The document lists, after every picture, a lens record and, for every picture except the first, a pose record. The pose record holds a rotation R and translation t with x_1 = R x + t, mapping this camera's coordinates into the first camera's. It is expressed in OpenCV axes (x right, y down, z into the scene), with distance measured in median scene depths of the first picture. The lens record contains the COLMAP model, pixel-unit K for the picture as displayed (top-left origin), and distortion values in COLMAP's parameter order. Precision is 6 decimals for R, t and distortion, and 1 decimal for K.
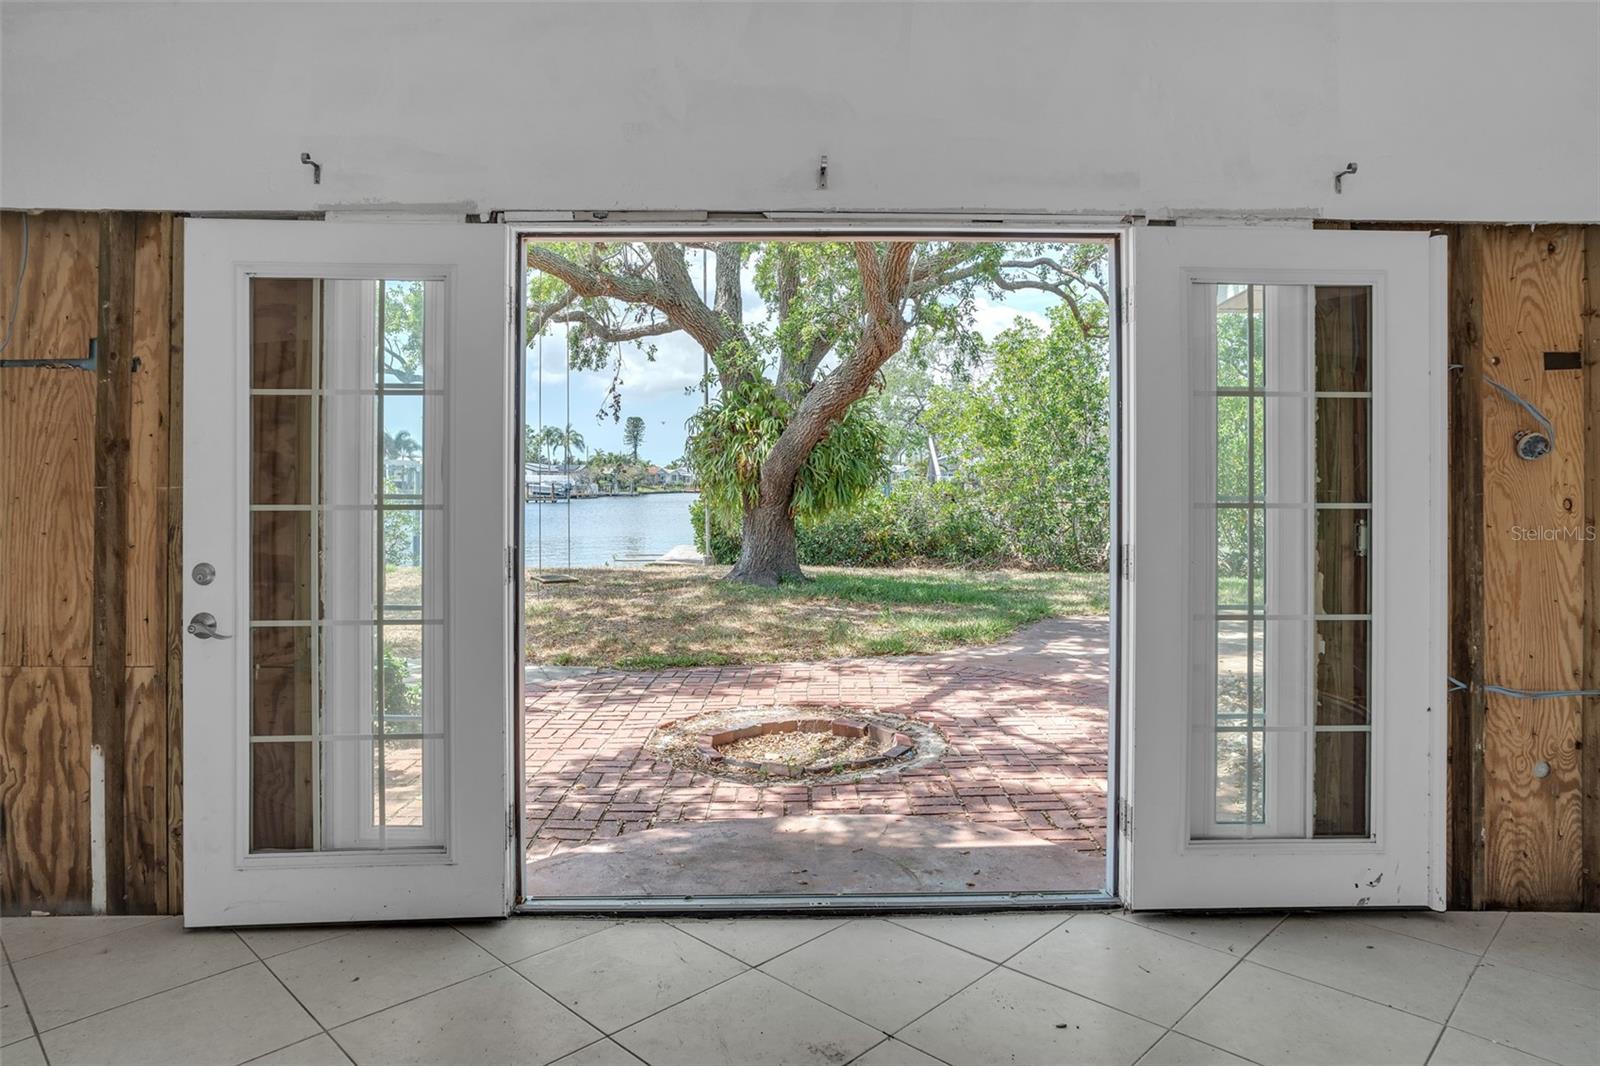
lens RADIAL K [[967.2, 0, 796.0], [0, 967.2, 478.2], [0, 0, 1]] dist [-0.053131, 0.037495]
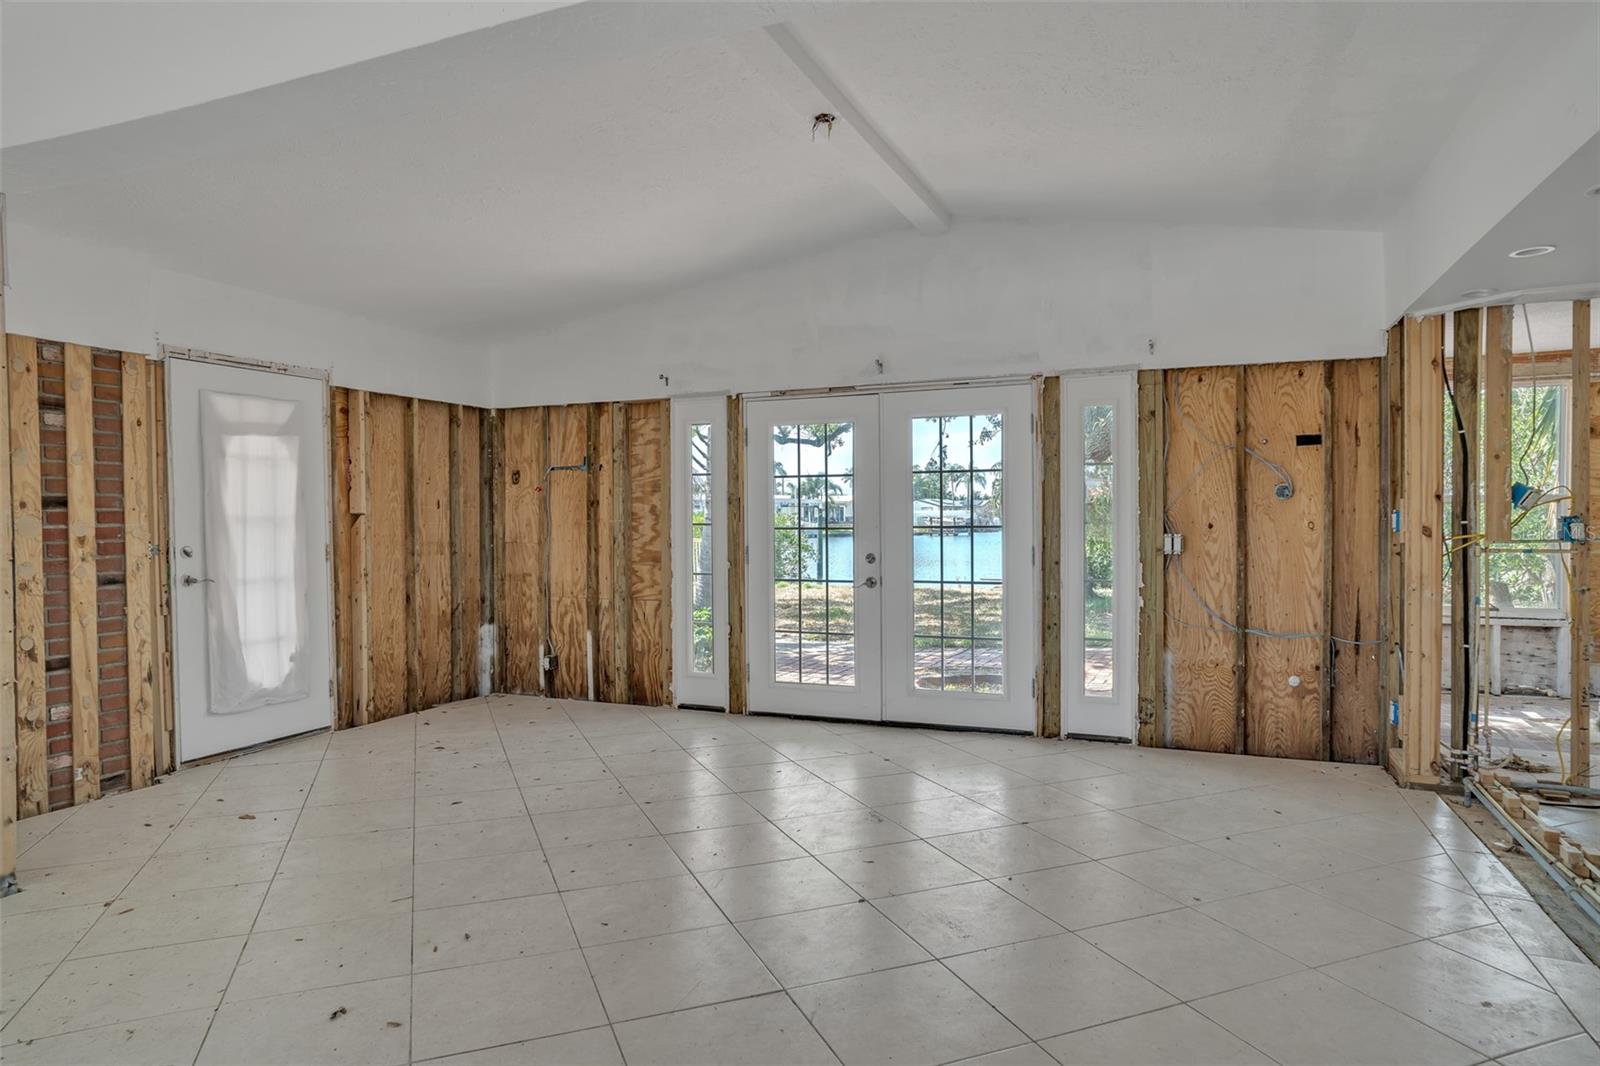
lens RADIAL K [[967.2, 0, 798.7], [0, 967.2, 536.9], [0, 0, 1]] dist [-0.053131, 0.037495]
pose [[0.914860, -0.000309, -0.403772, 0.665730], [0.010654, 0.999670, 0.023373, -0.001129], [0.403632, -0.025685, 0.914561, -0.918114]]
